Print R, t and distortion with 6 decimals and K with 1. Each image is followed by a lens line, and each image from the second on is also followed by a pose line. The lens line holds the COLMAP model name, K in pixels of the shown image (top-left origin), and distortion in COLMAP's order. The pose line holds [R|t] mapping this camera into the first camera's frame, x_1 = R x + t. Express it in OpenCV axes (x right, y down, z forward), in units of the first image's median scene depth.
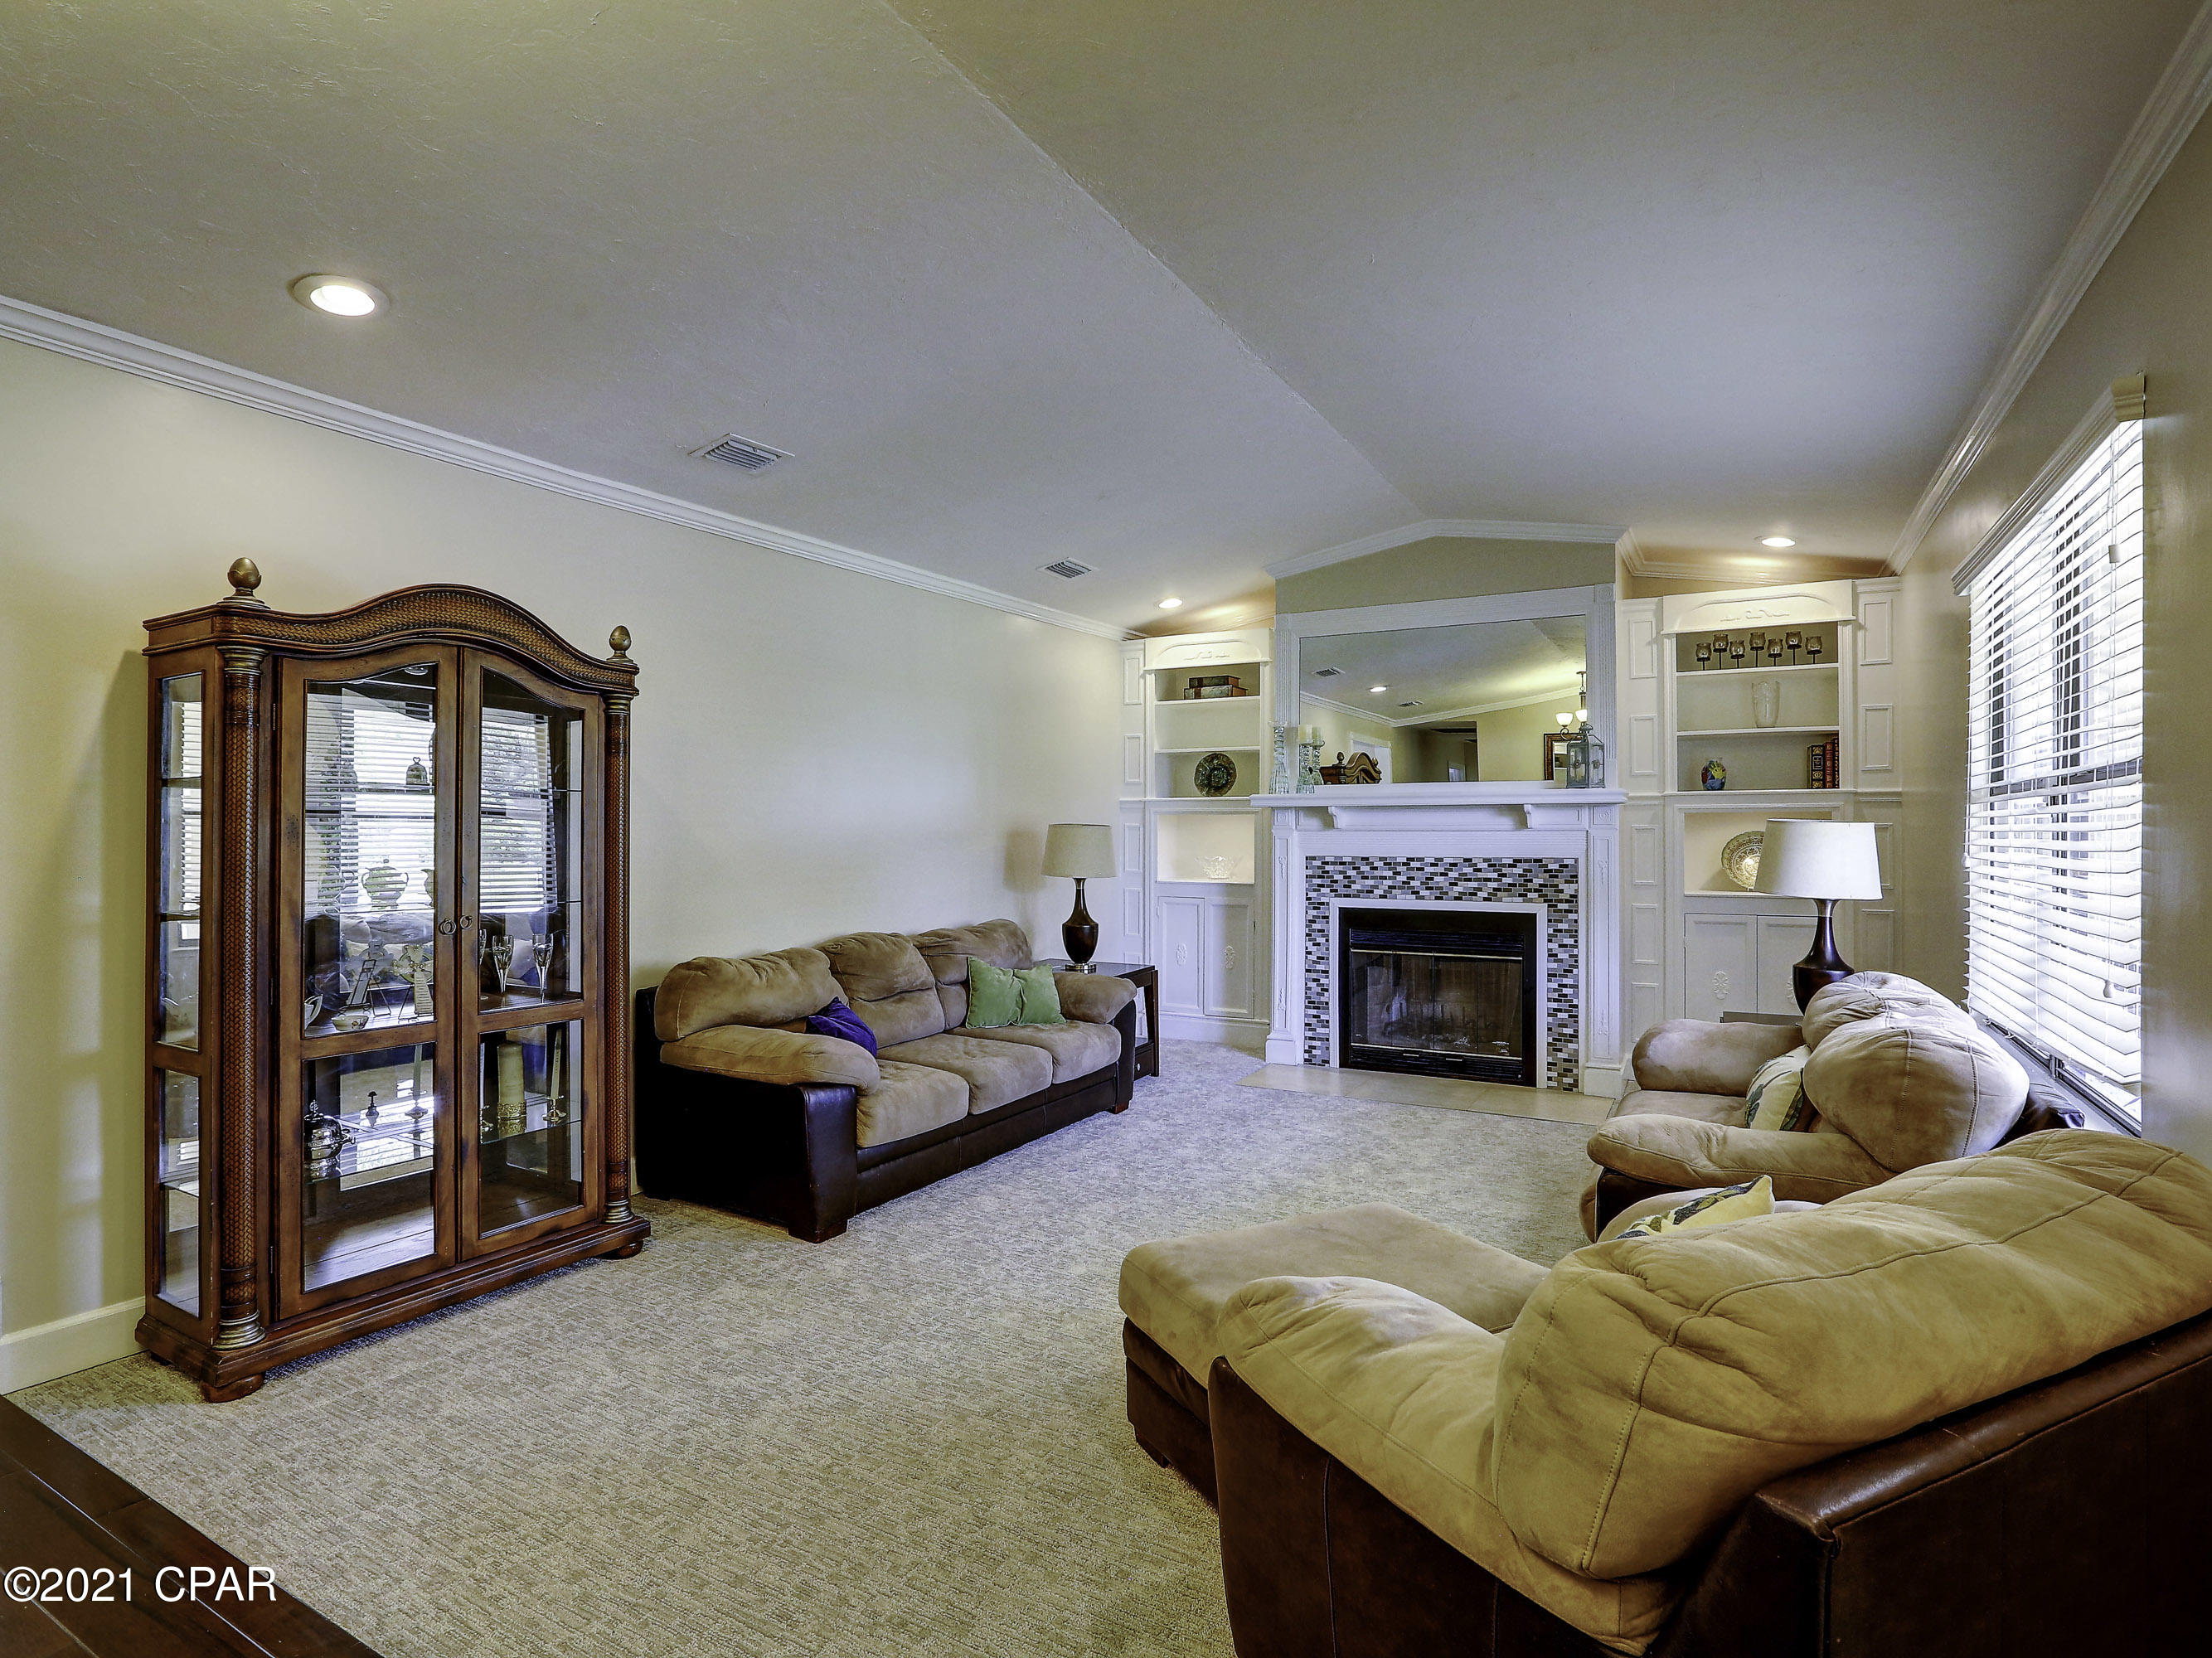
lens RADIAL K [[1120.1, 0, 1099.3], [0, 1120.1, 822.1], [0, 0, 1]] dist [-0.055545, 0.017894]
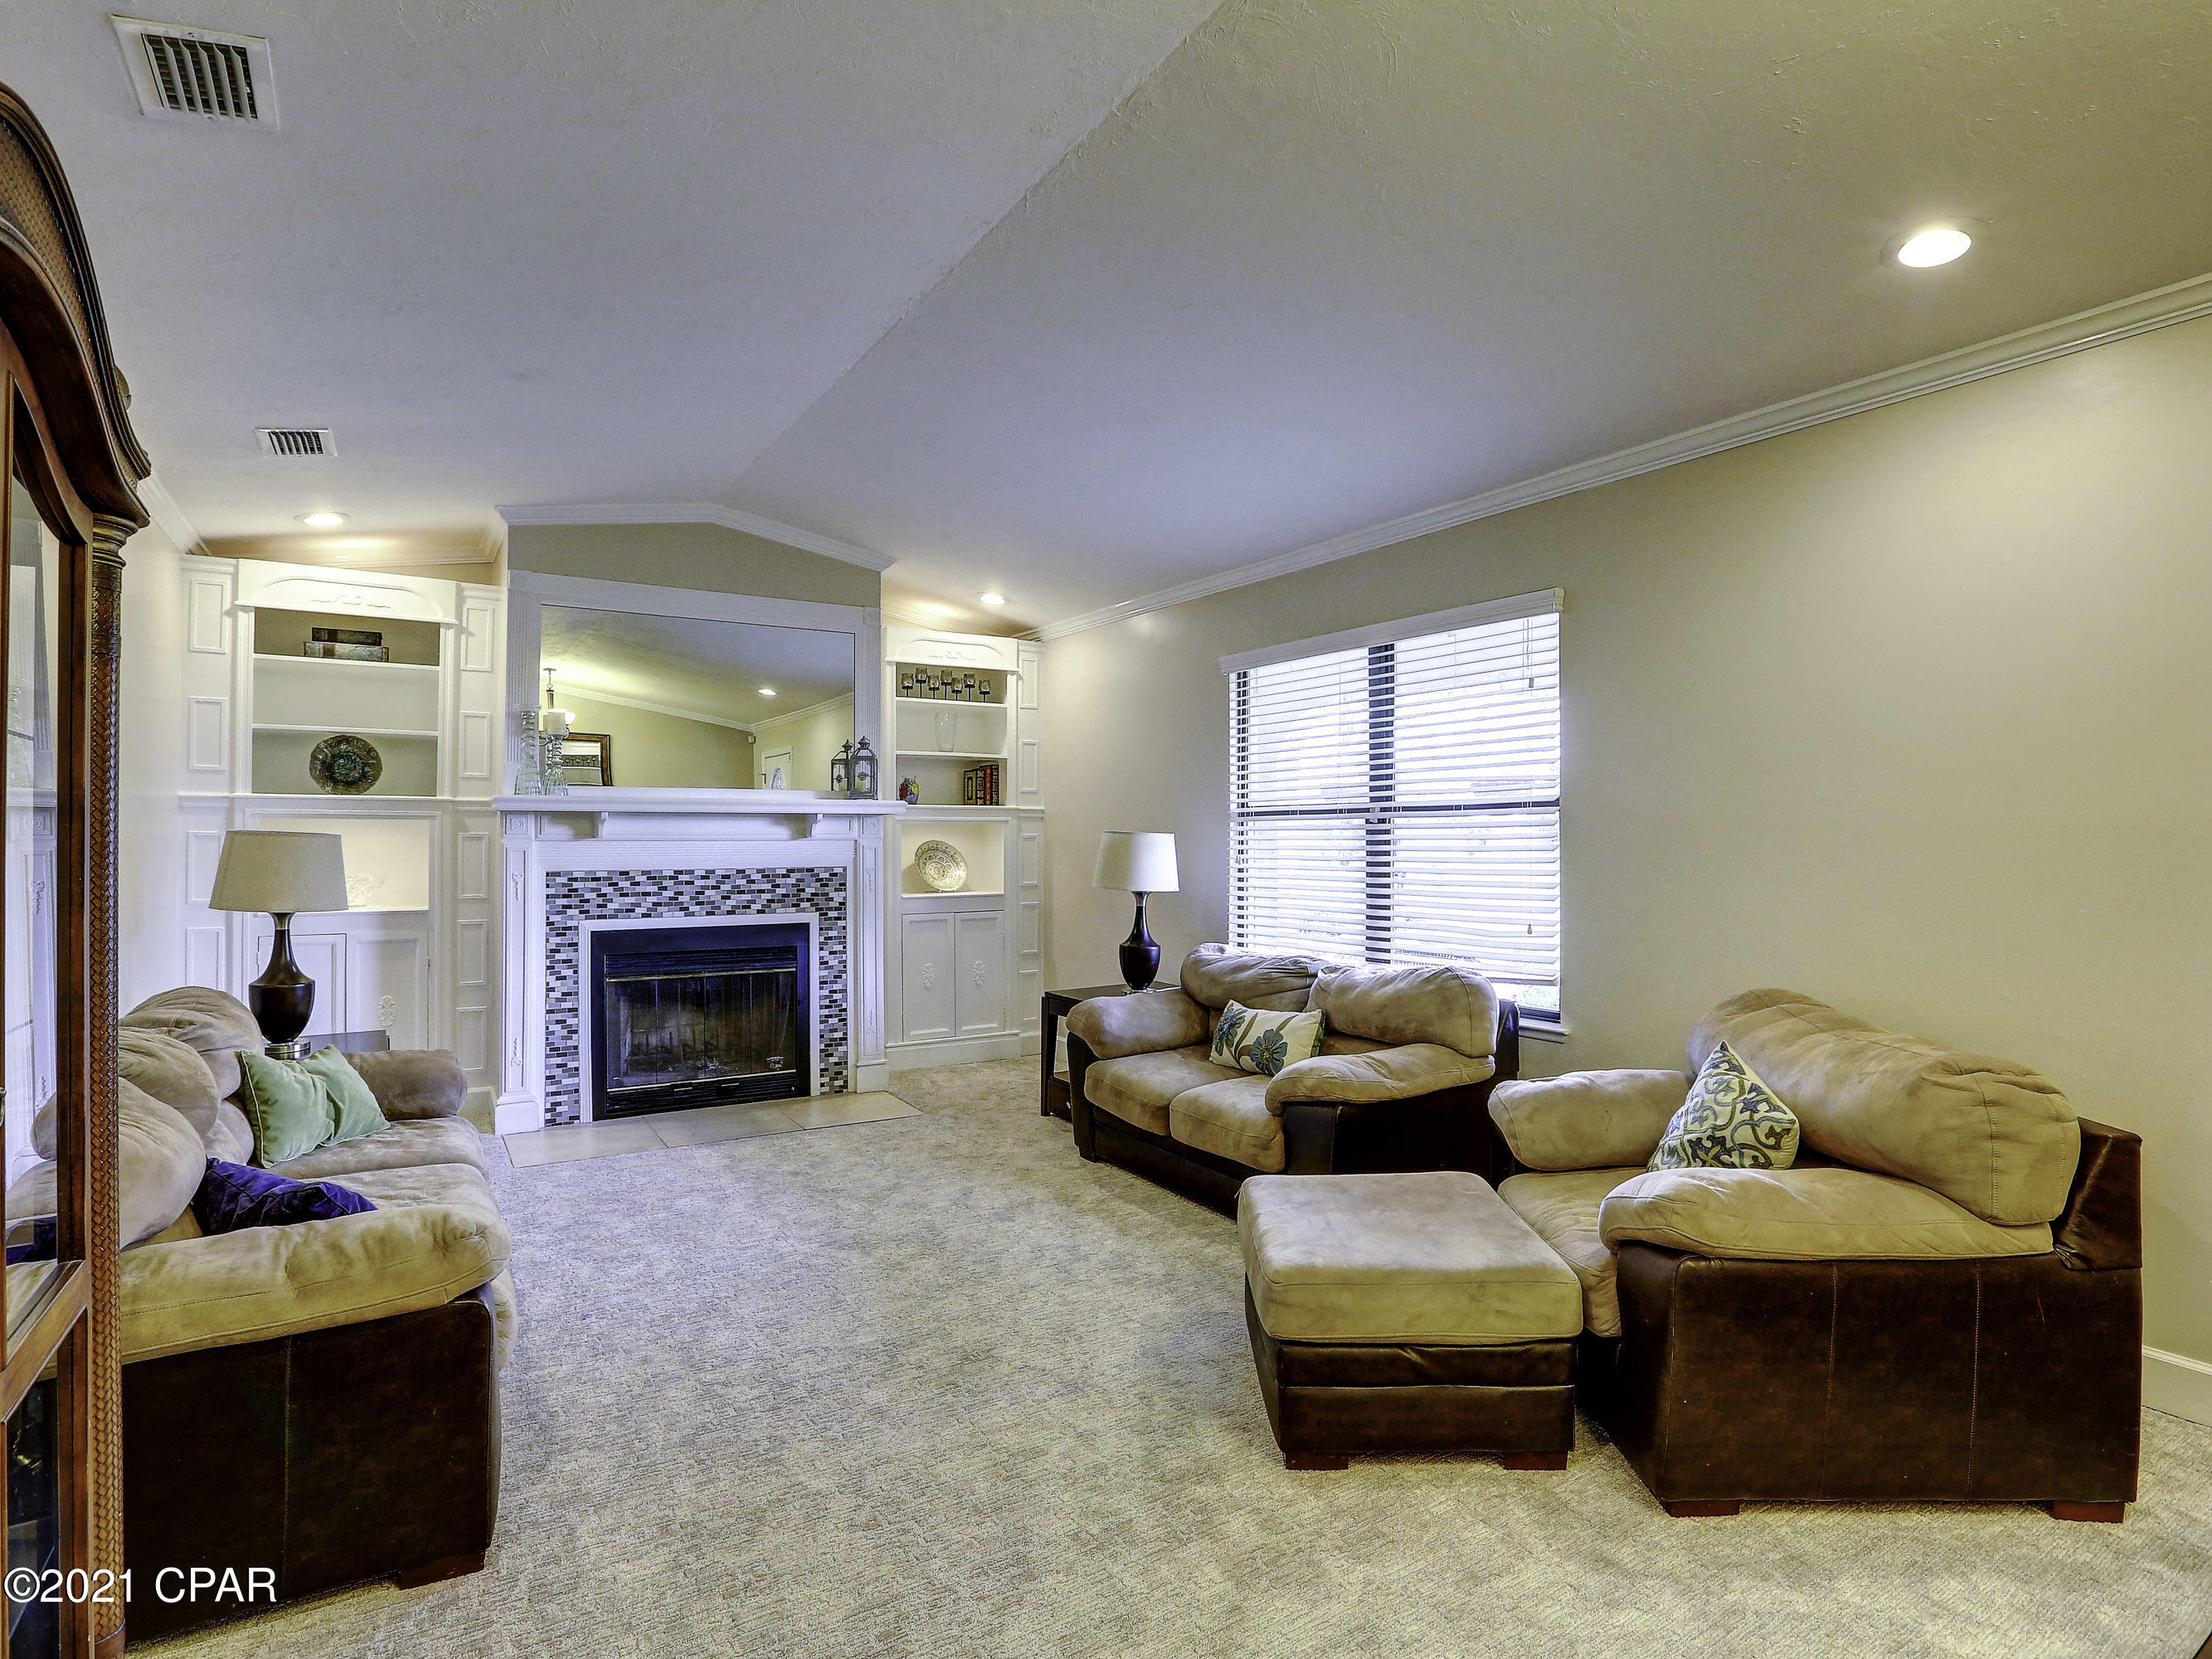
lens RADIAL K [[1132.6, 0, 1103.2], [0, 1132.6, 828.2], [0, 0, 1]] dist [-0.057462, 0.025097]
pose [[0.481644, 0.007763, 0.876333, -0.366604], [-0.004737, 0.999969, -0.006255, 0.001918], [-0.876354, -0.001139, 0.481666, 0.272665]]
